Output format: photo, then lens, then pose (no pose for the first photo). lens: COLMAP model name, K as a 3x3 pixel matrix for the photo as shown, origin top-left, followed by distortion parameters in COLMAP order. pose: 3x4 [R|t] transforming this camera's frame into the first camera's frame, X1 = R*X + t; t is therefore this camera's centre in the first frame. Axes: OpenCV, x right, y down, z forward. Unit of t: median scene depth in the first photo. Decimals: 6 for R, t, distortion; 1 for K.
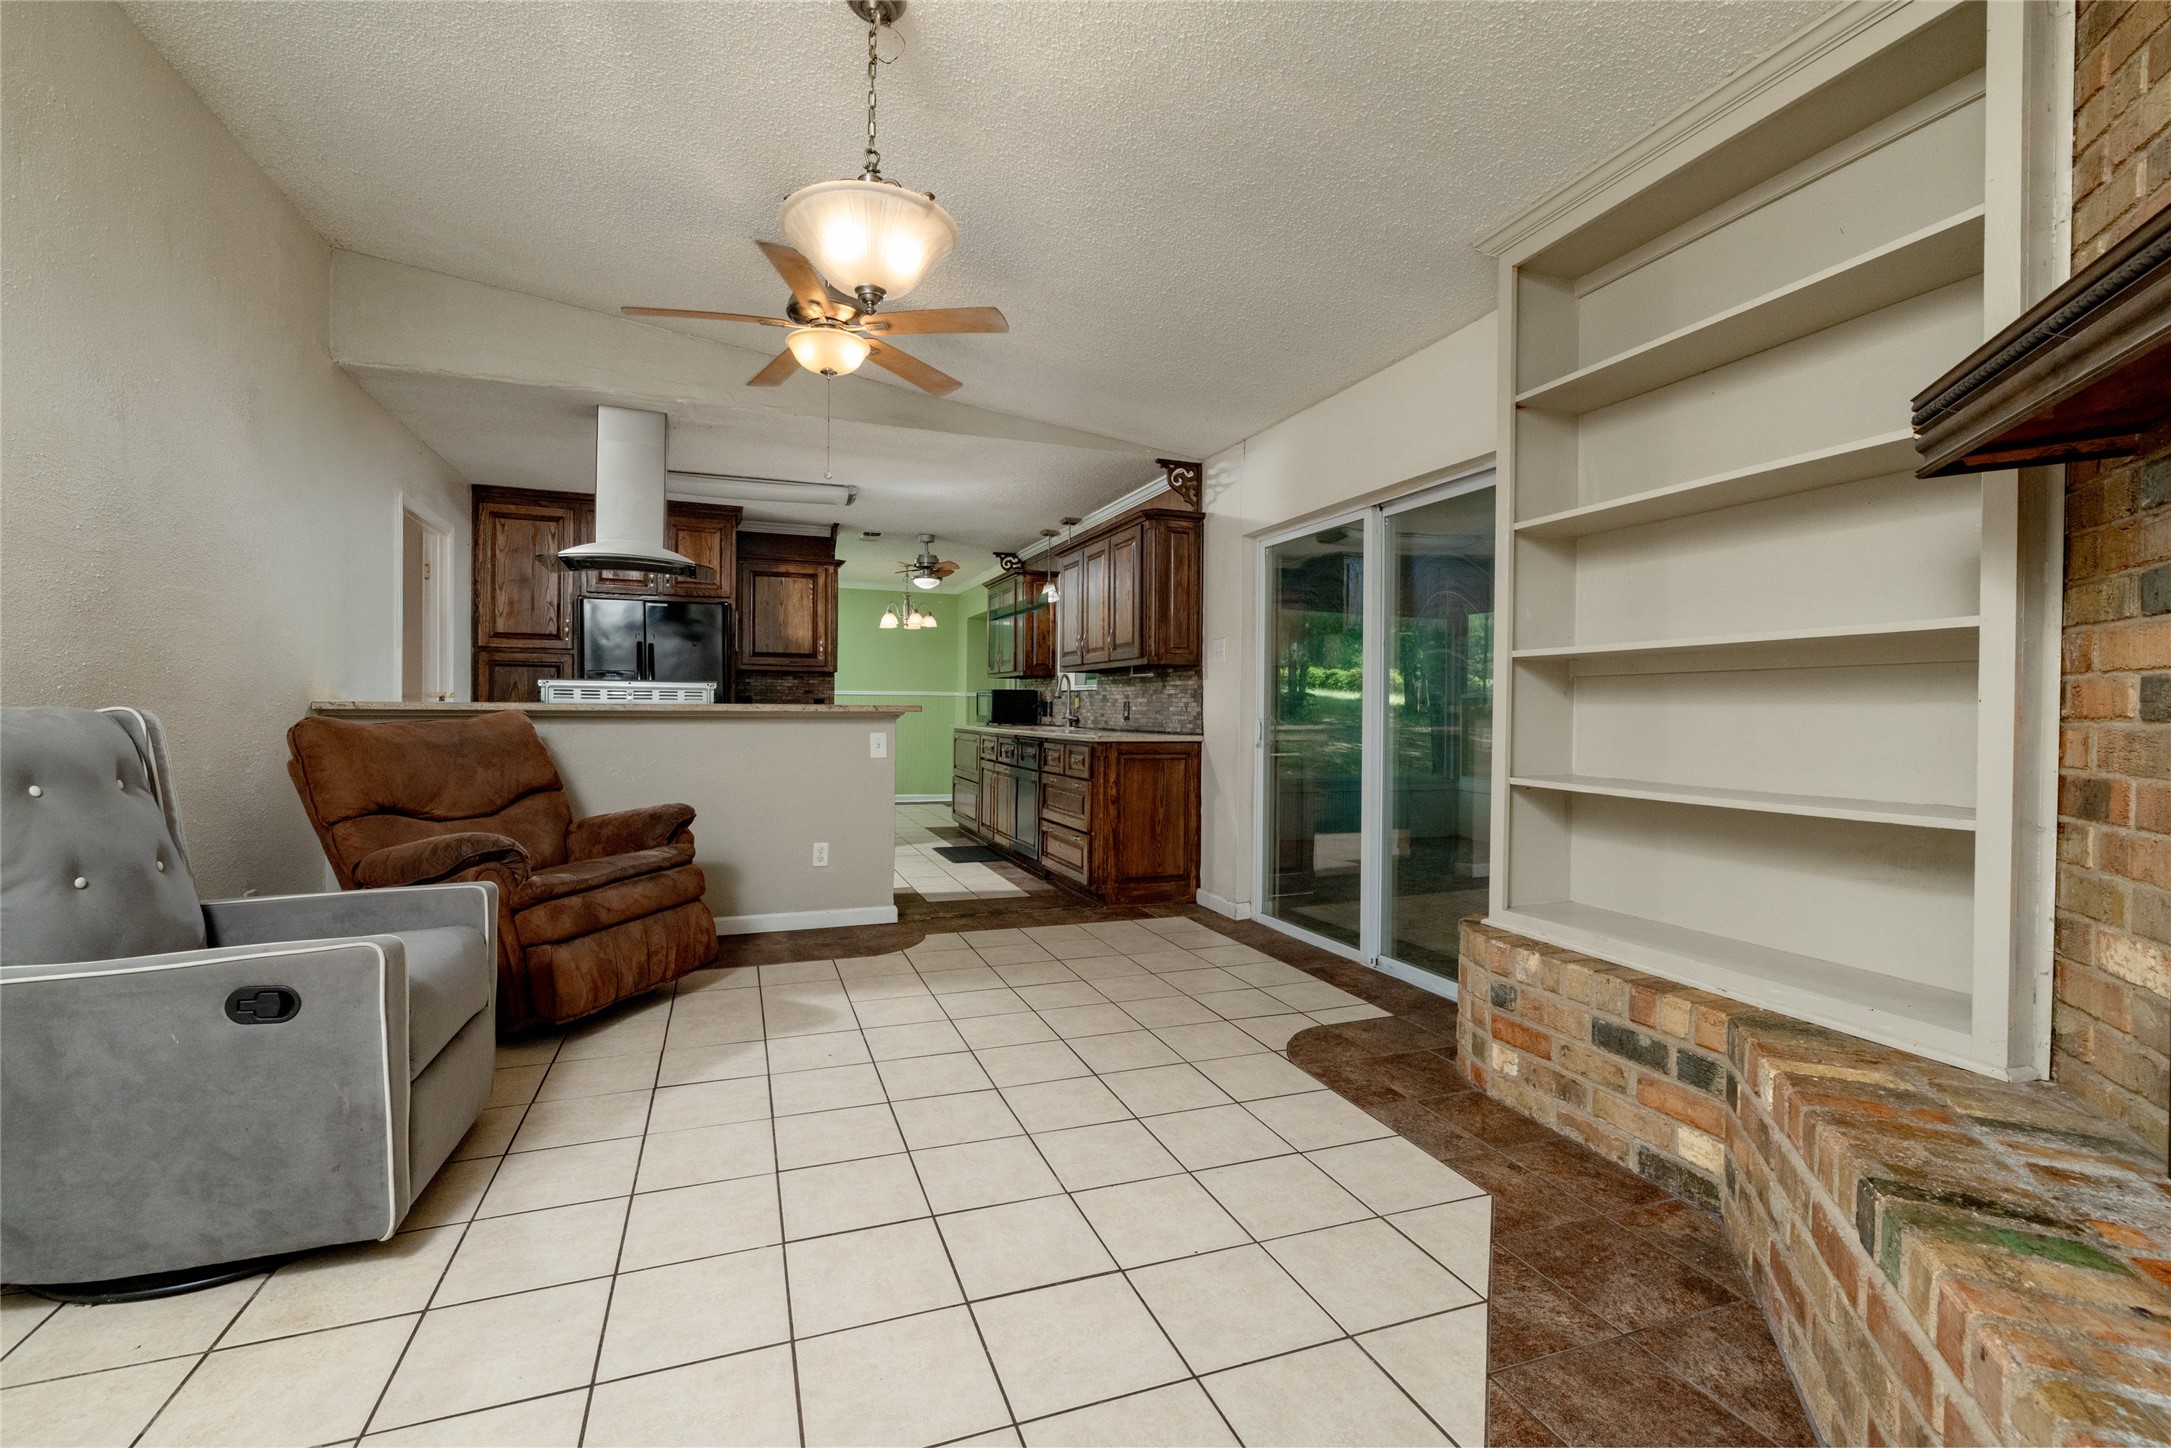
lens RADIAL K [[930.6, 0, 1079.5], [0, 930.6, 720.9], [0, 0, 1]] dist [-0.004373, 0.002386]
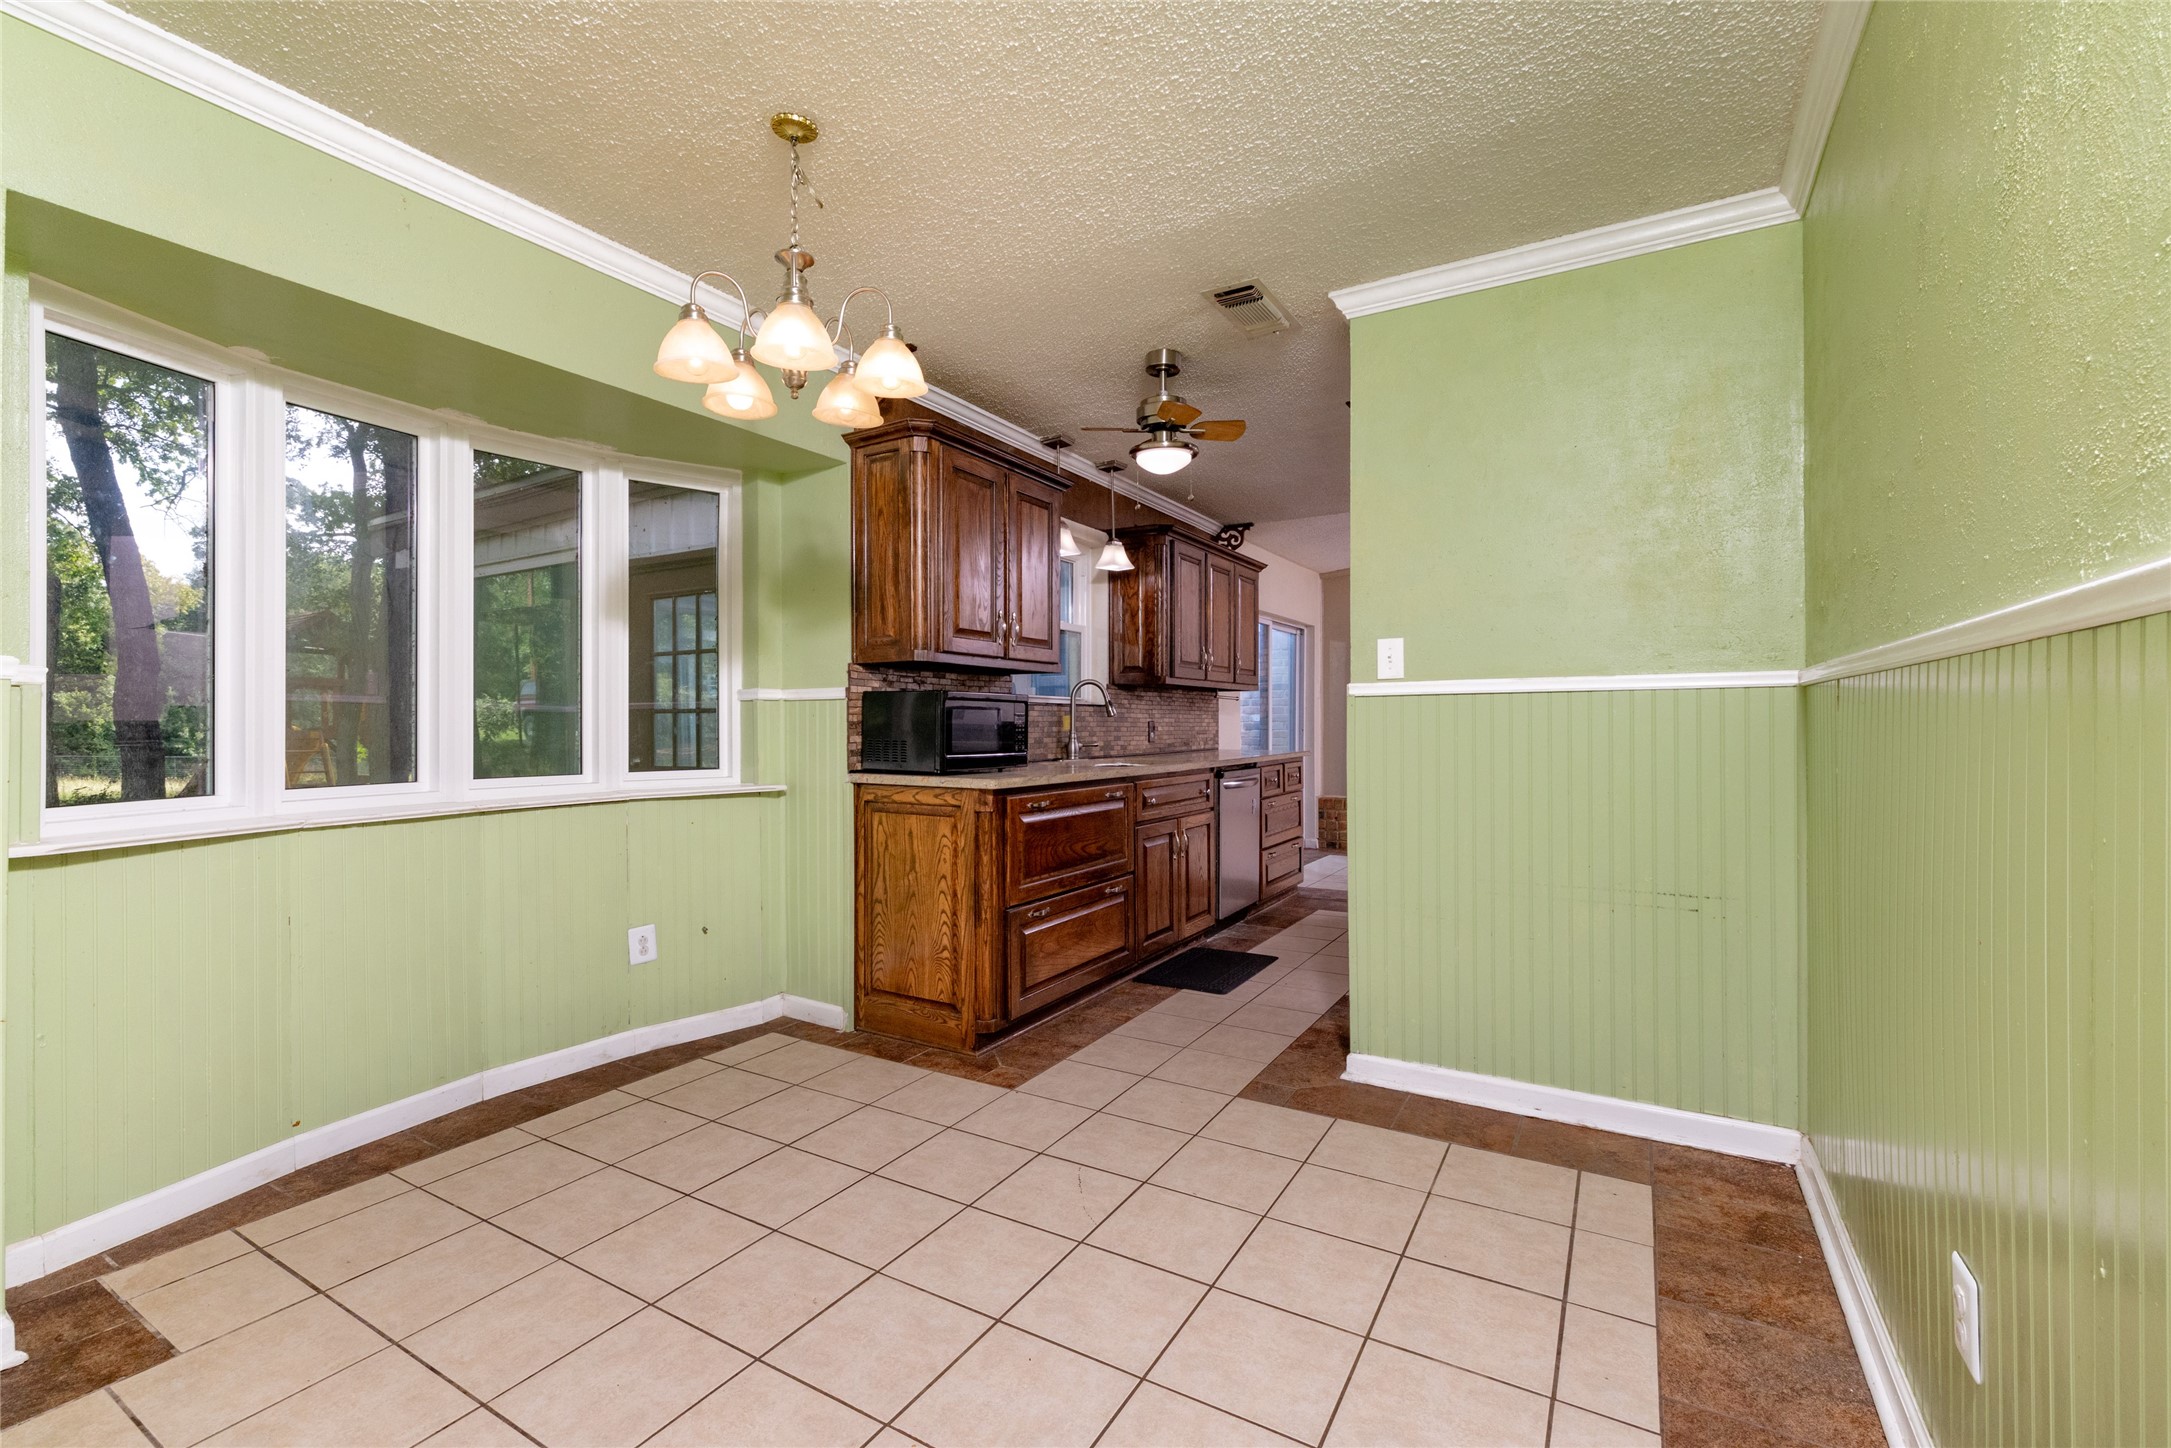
lens RADIAL K [[930.6, 0, 1079.7], [0, 930.6, 715.6], [0, 0, 1]] dist [-0.004373, 0.002386]
pose [[-0.622326, -0.002256, 0.782755, -1.324870], [0.006529, 0.999946, 0.008073, -0.074457], [-0.782731, 0.010134, -0.622278, 3.521857]]
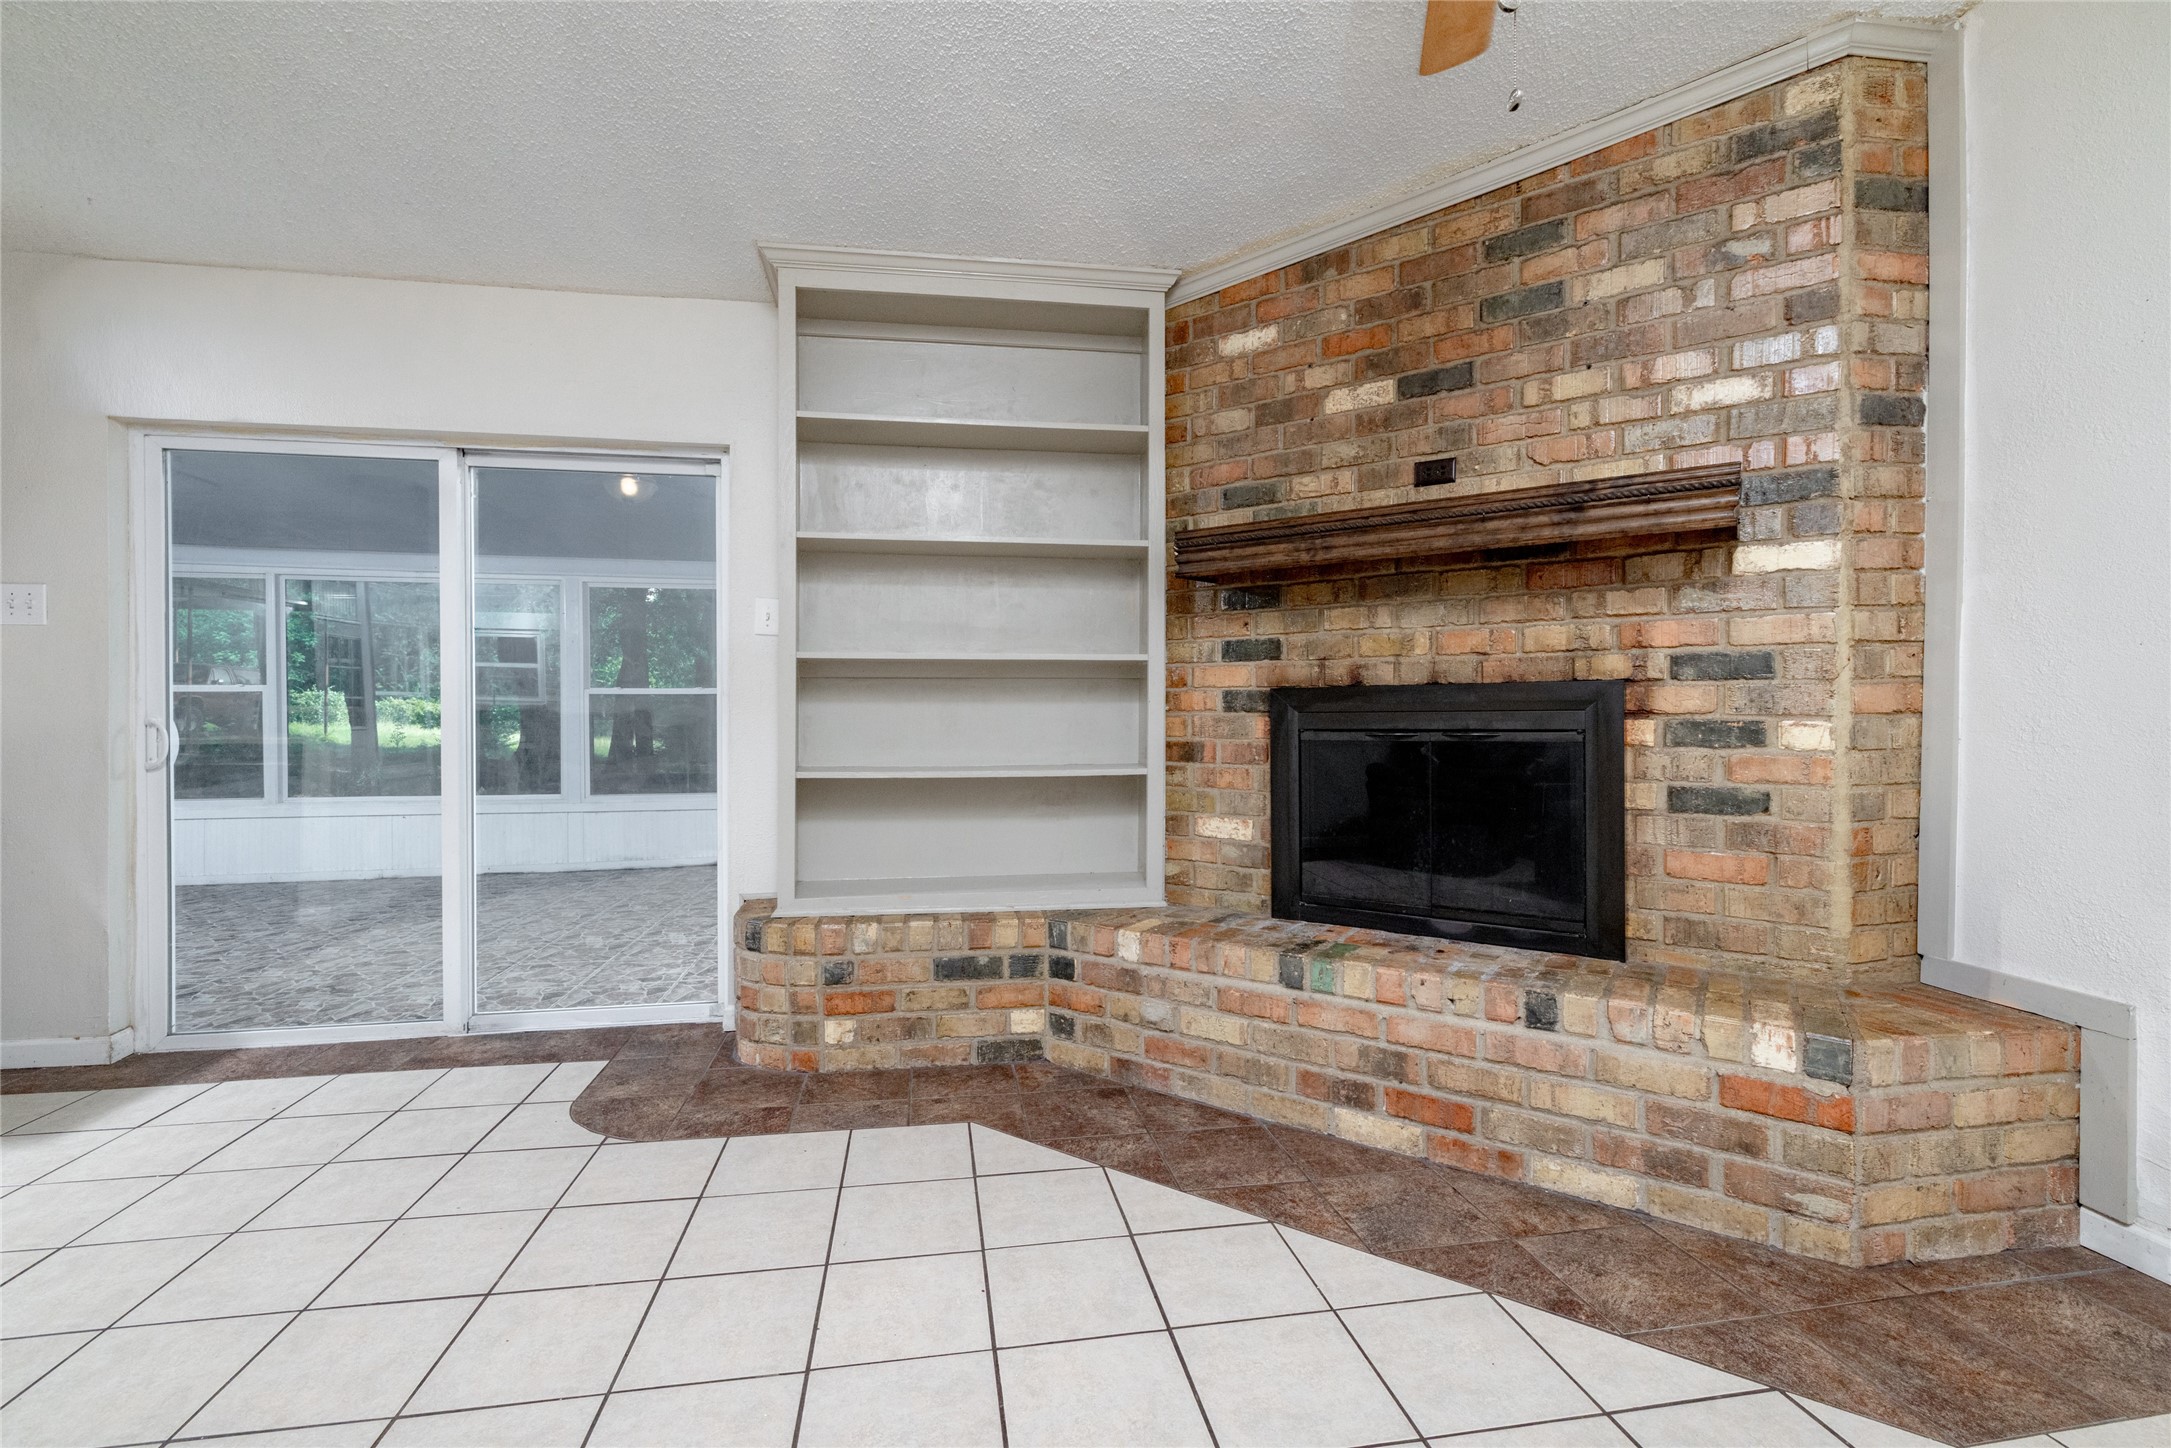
lens RADIAL K [[930.6, 0, 1080.5], [0, 930.6, 720.8], [0, 0, 1]] dist [-0.004373, 0.002386]
pose [[0.186901, -0.014822, 0.982267, -0.502648], [0.013554, 0.999830, 0.012508, -0.005660], [-0.982285, 0.010976, 0.187070, 0.477795]]
